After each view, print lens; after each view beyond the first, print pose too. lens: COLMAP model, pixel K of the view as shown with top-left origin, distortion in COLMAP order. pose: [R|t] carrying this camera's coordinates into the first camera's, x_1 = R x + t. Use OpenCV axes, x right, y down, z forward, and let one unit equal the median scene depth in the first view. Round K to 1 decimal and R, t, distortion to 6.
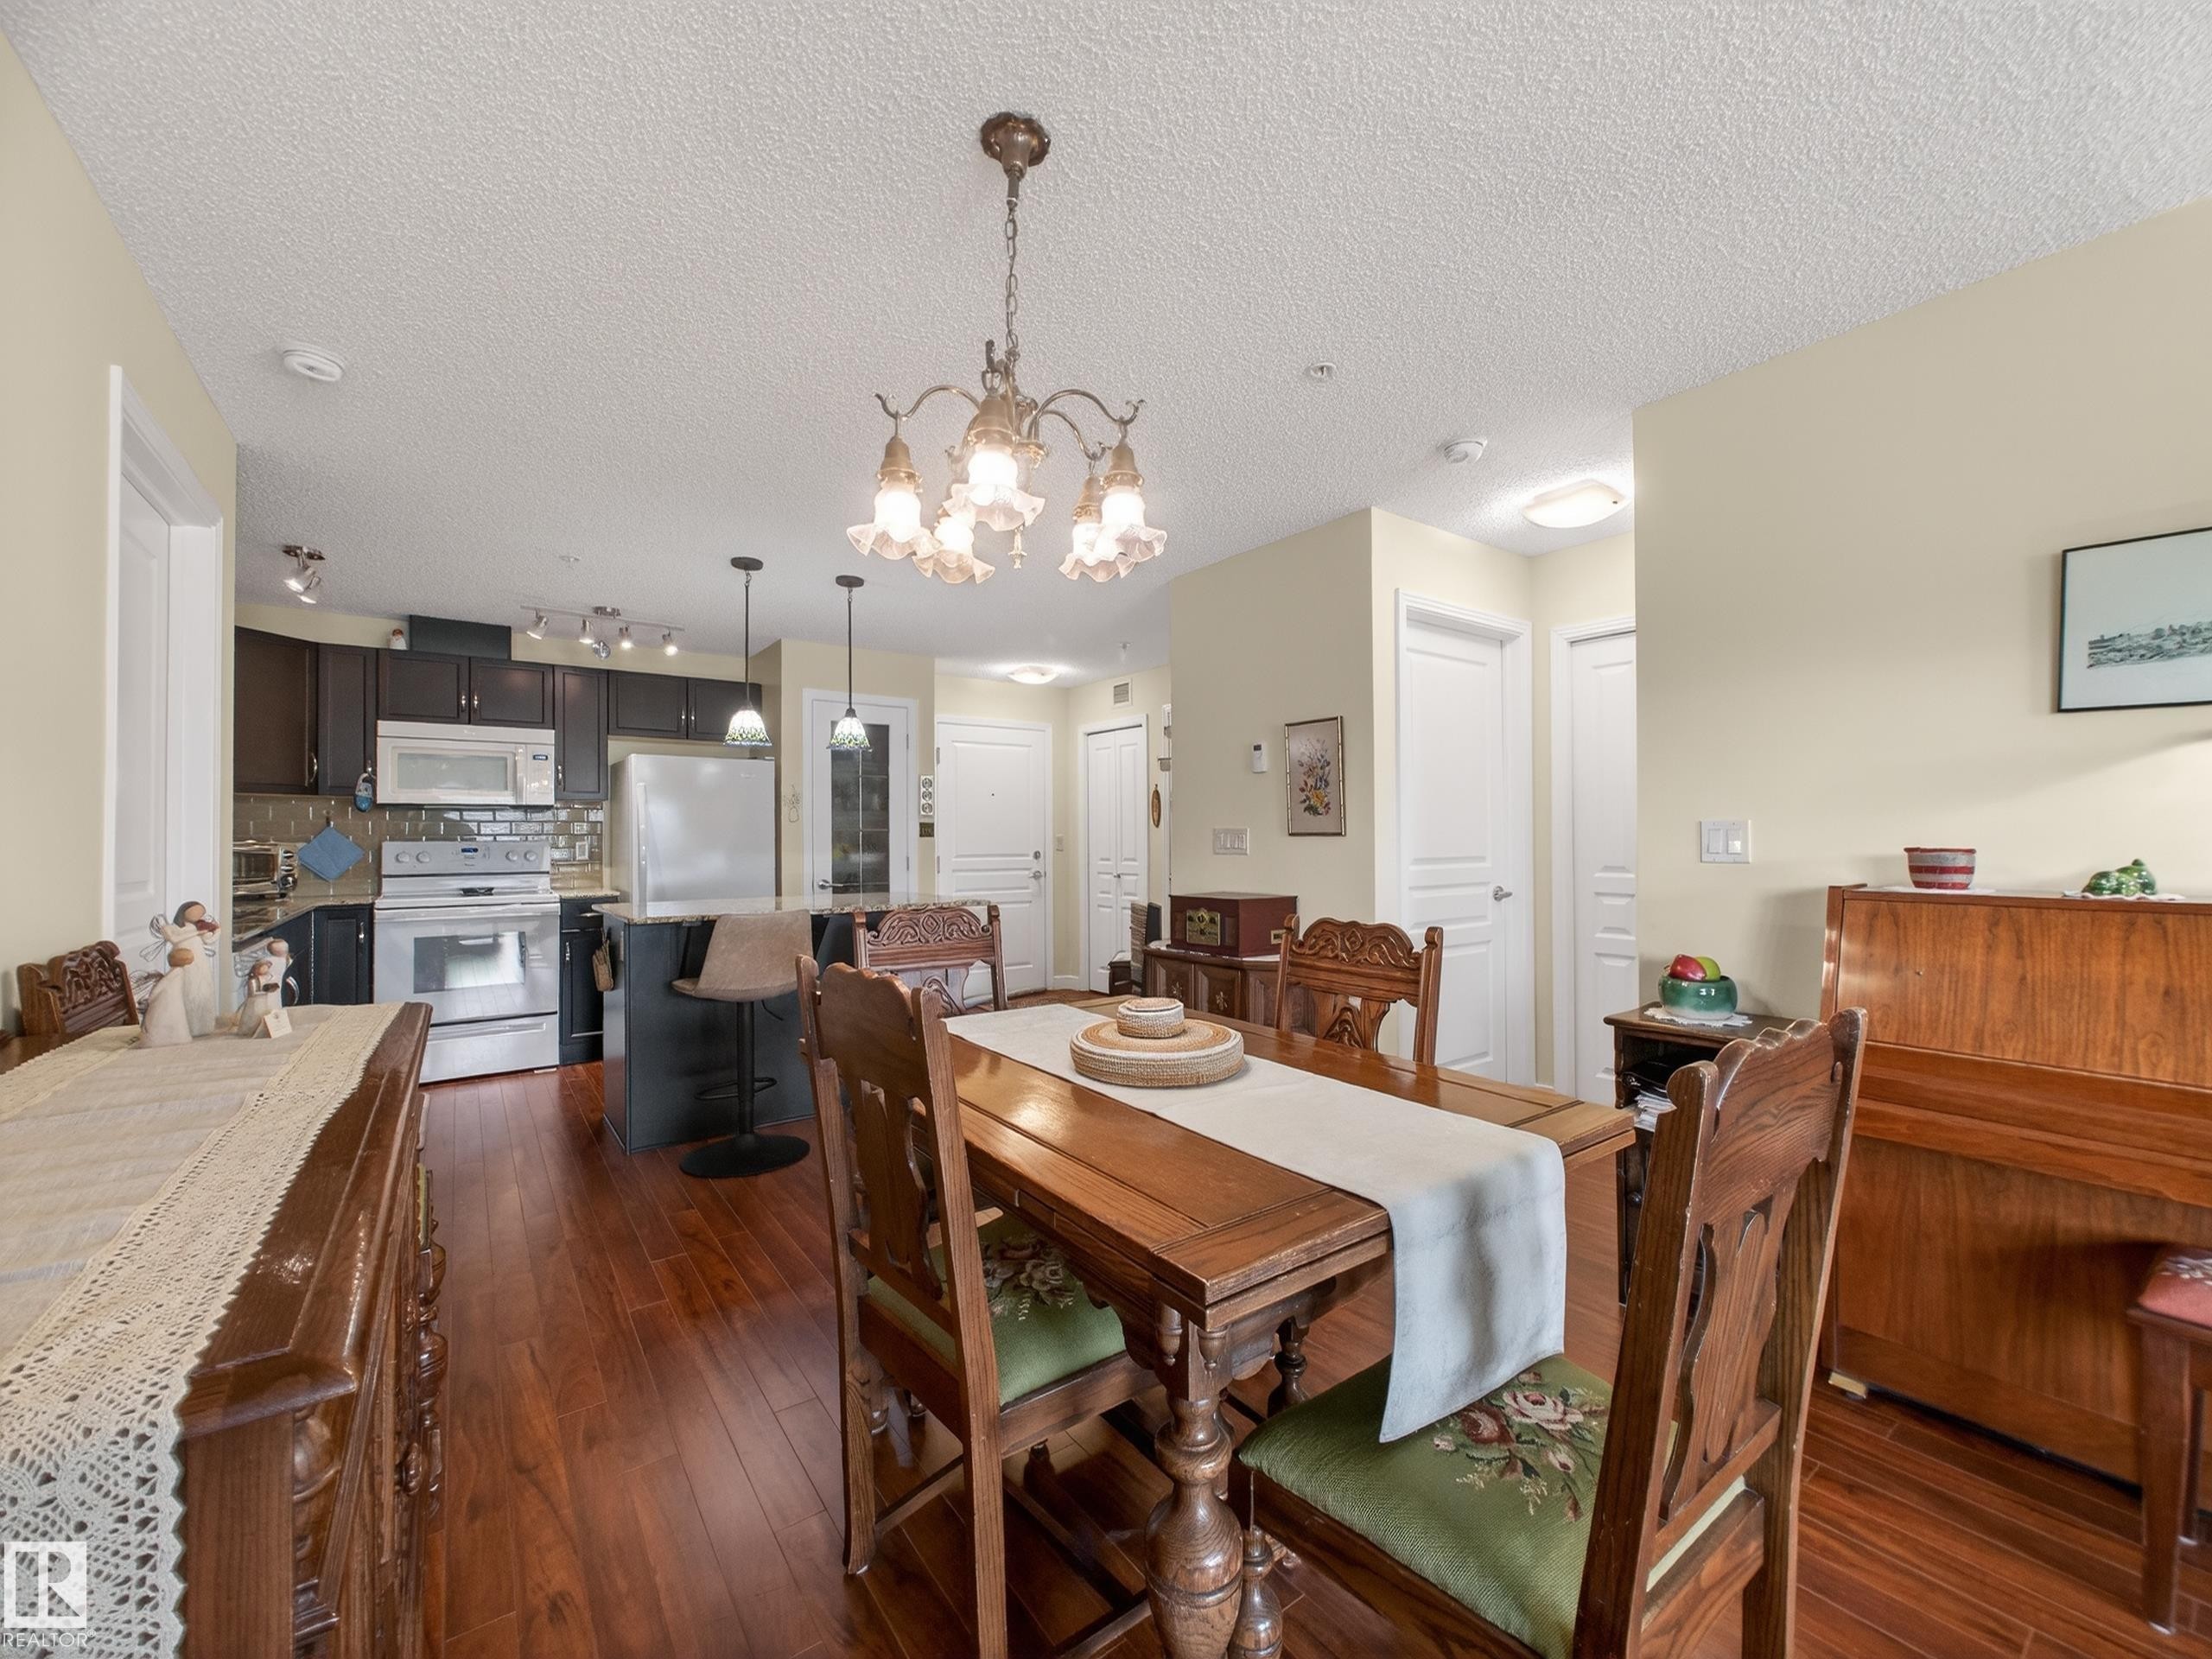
lens RADIAL K [[898.3, 0, 1128.4], [0, 898.3, 830.3], [0, 0, 1]] dist [-0.018705, 0.000092]
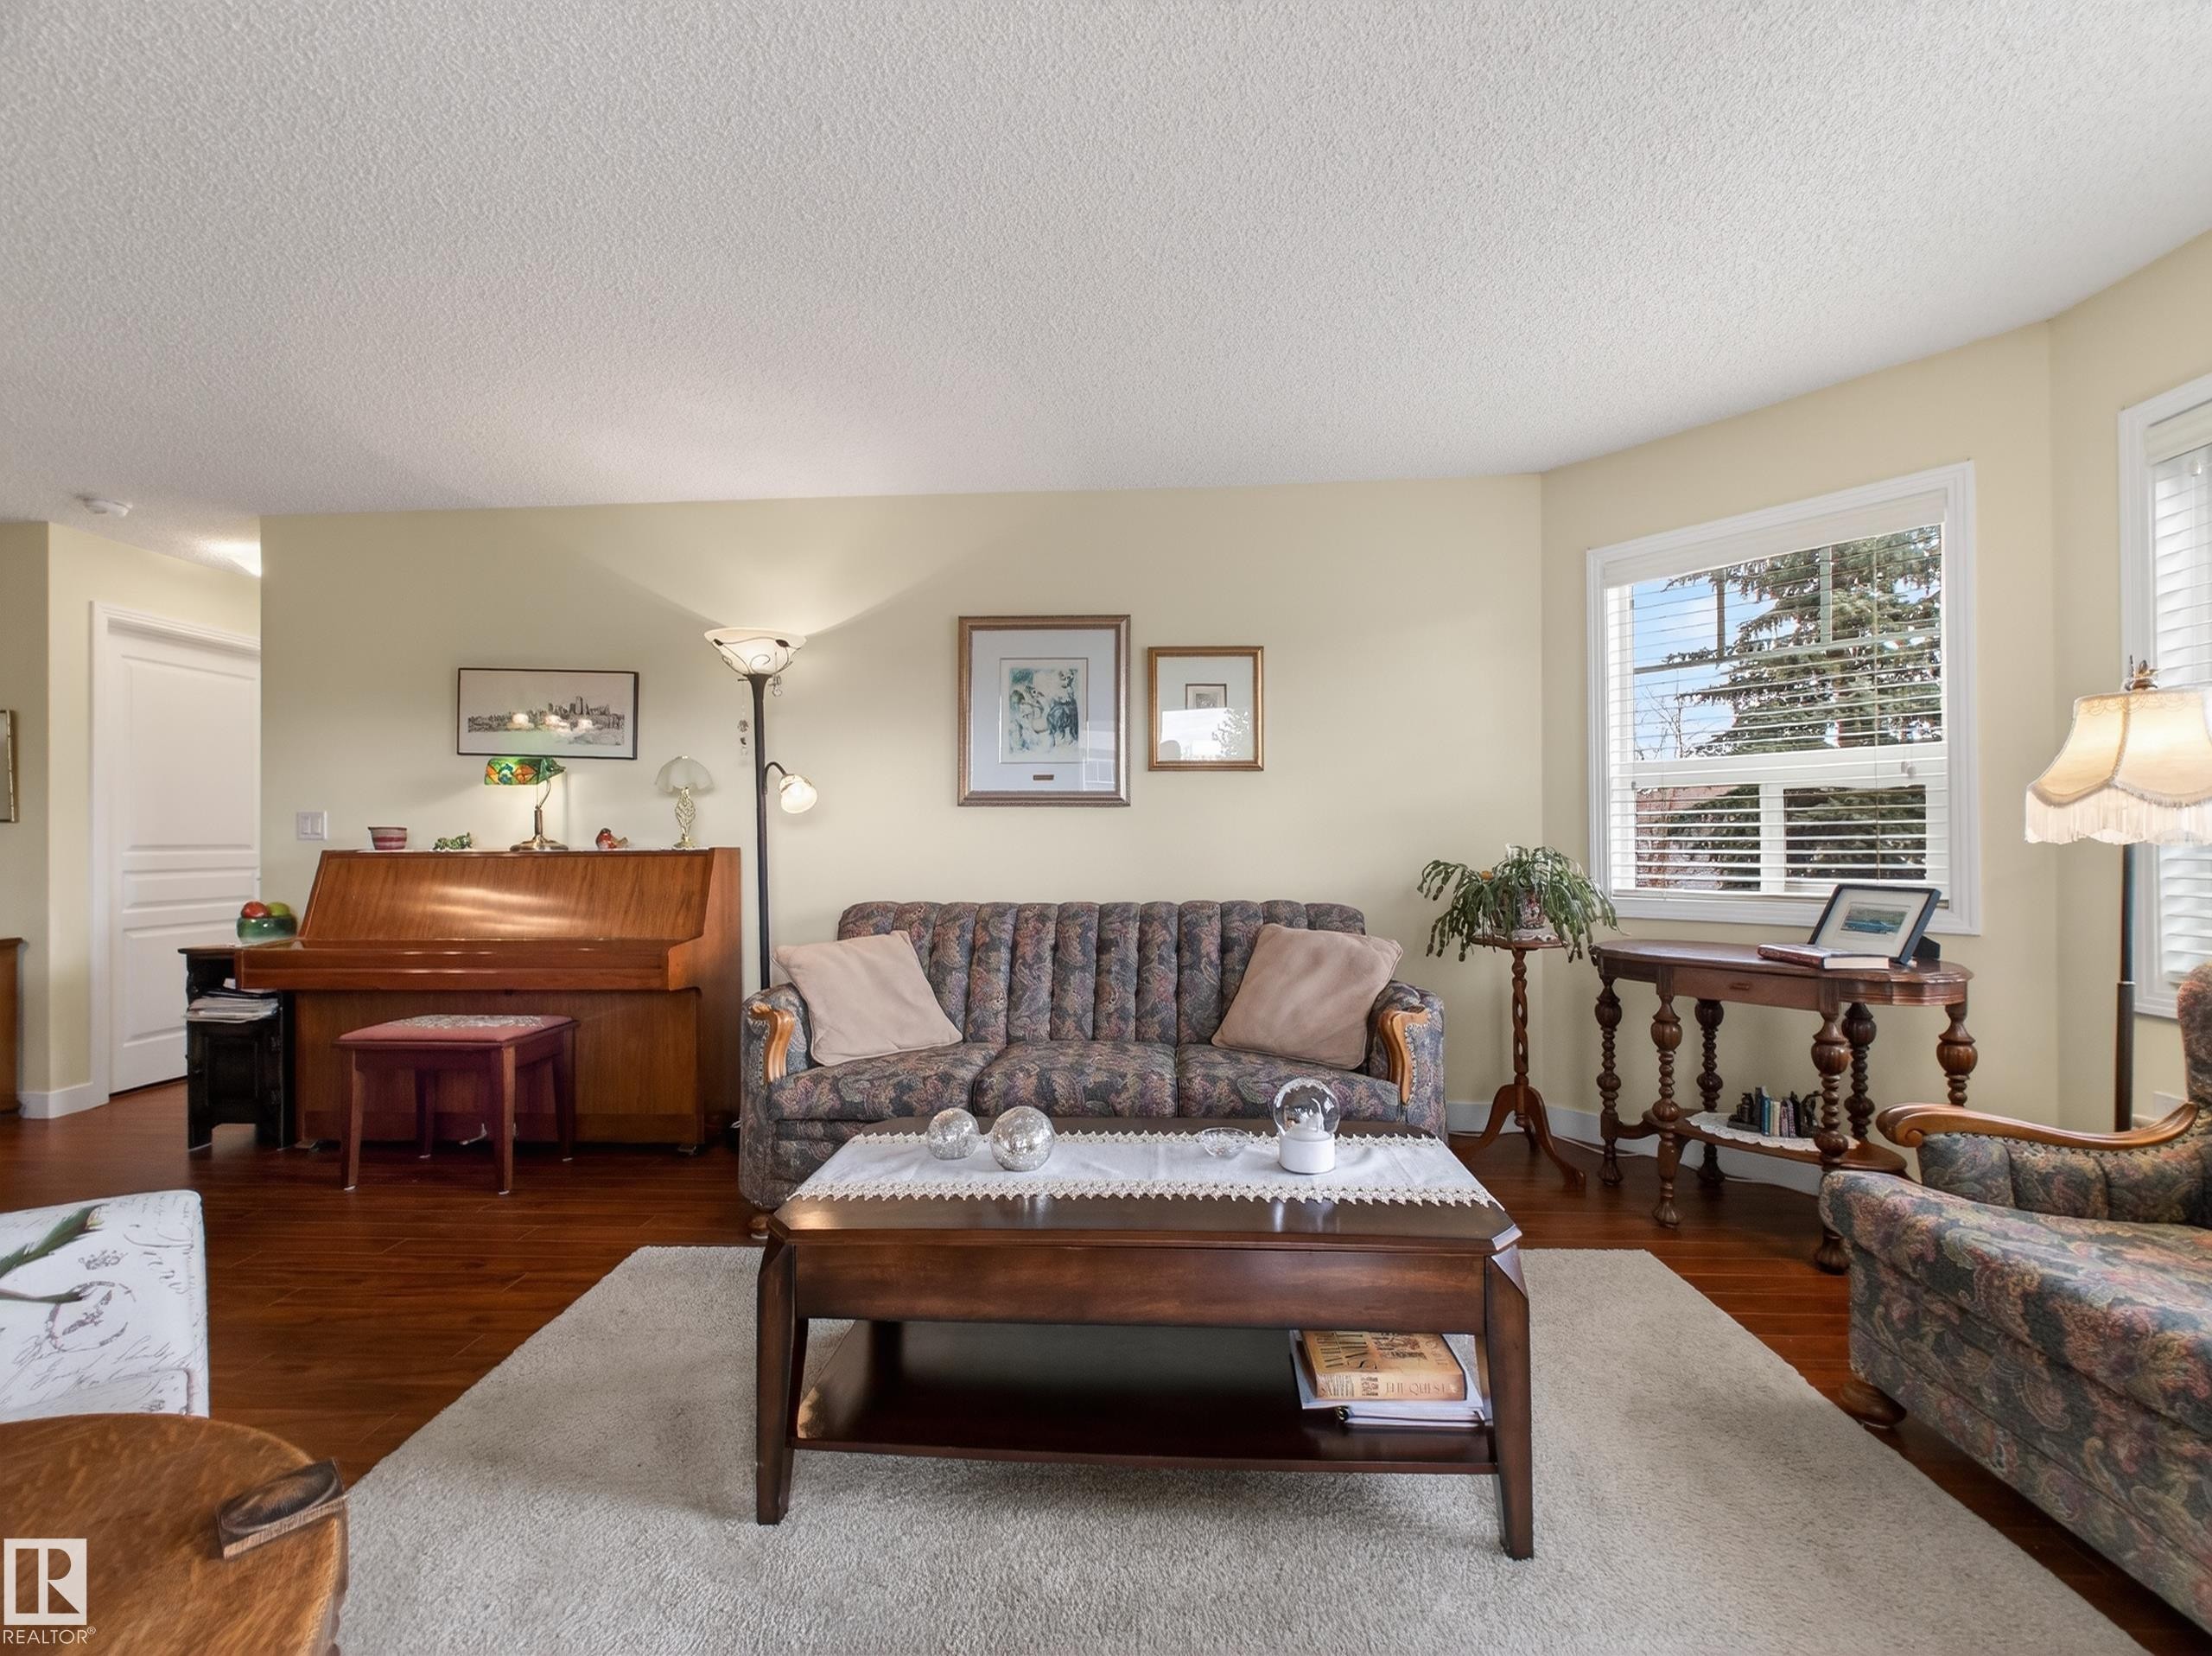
lens RADIAL K [[898.4, 0, 1106.2], [0, 898.4, 828.9], [0, 0, 1]] dist [-0.018705, 0.000092]
pose [[0.613921, 0.010103, 0.789303, 0.172243], [-0.003790, 0.999944, -0.009850, 0.015116], [-0.789359, 0.003056, 0.613925, -0.507919]]
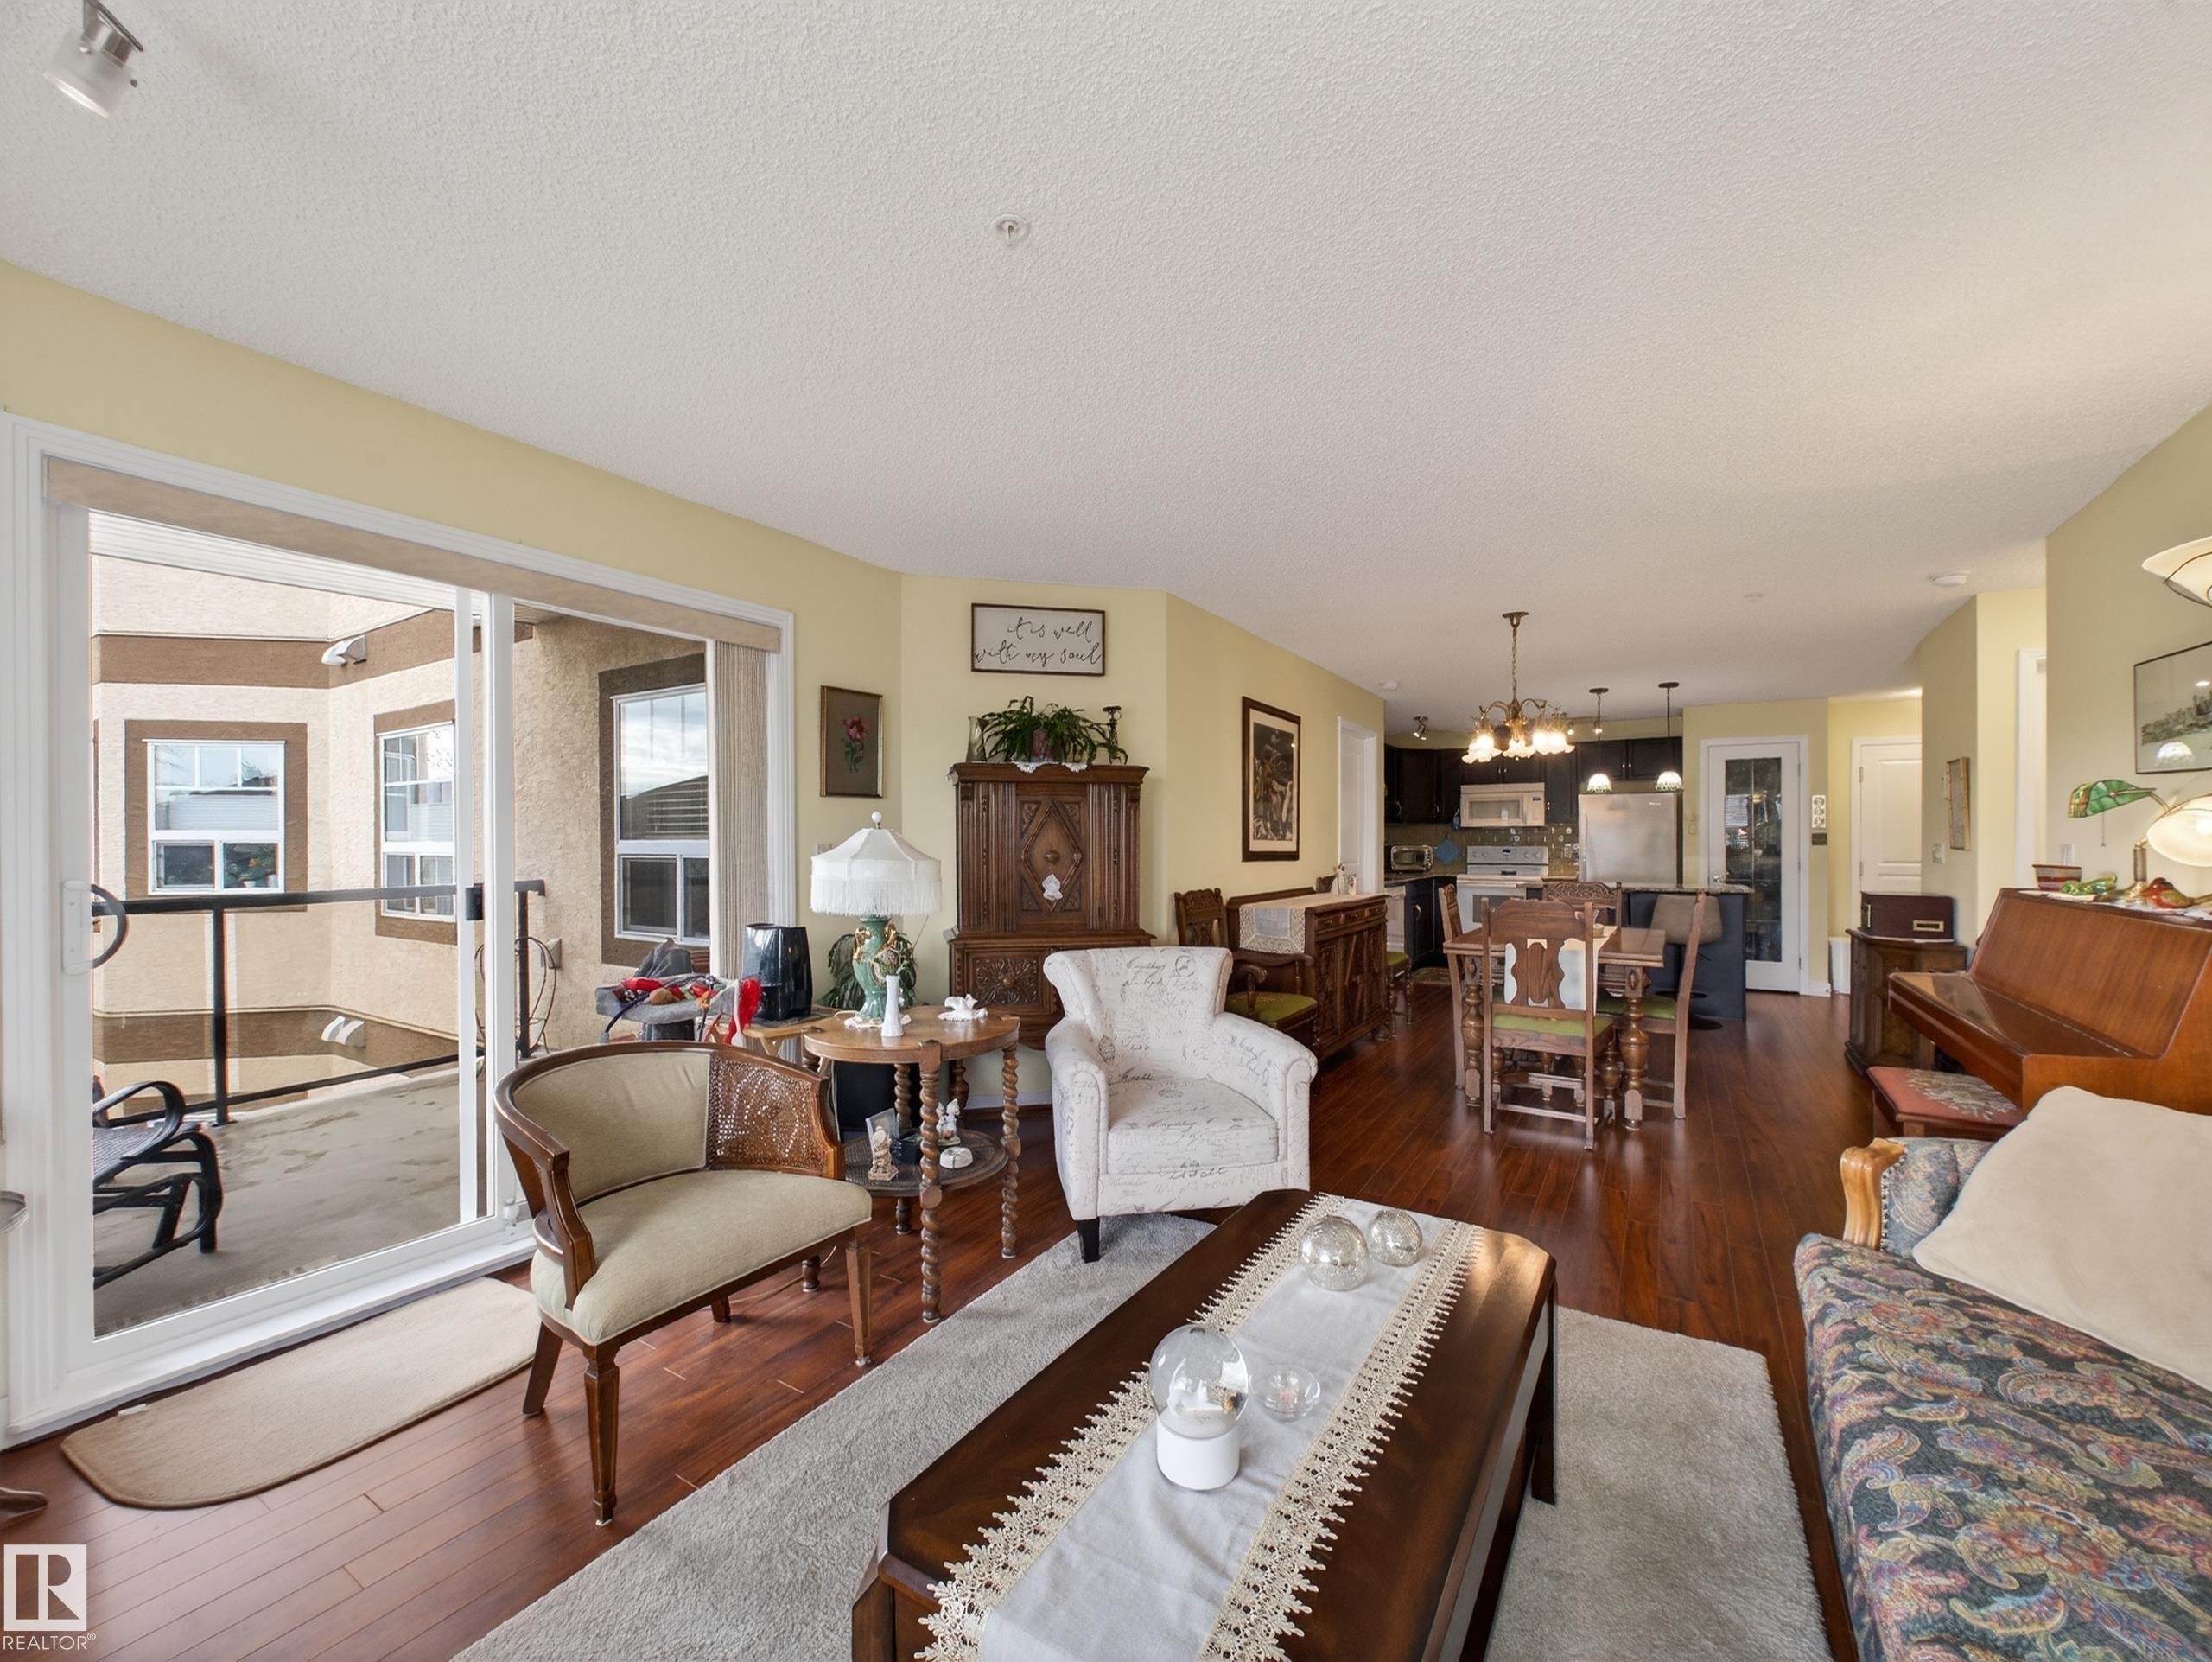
lens RADIAL K [[898.4, 0, 1122.7], [0, 898.4, 838.6], [0, 0, 1]] dist [-0.018705, 0.000092]
pose [[0.369845, 0.001120, -0.929093, 0.750541], [0.008927, 0.999949, 0.004759, -0.020854], [0.929050, -0.010054, 0.369816, -0.460786]]
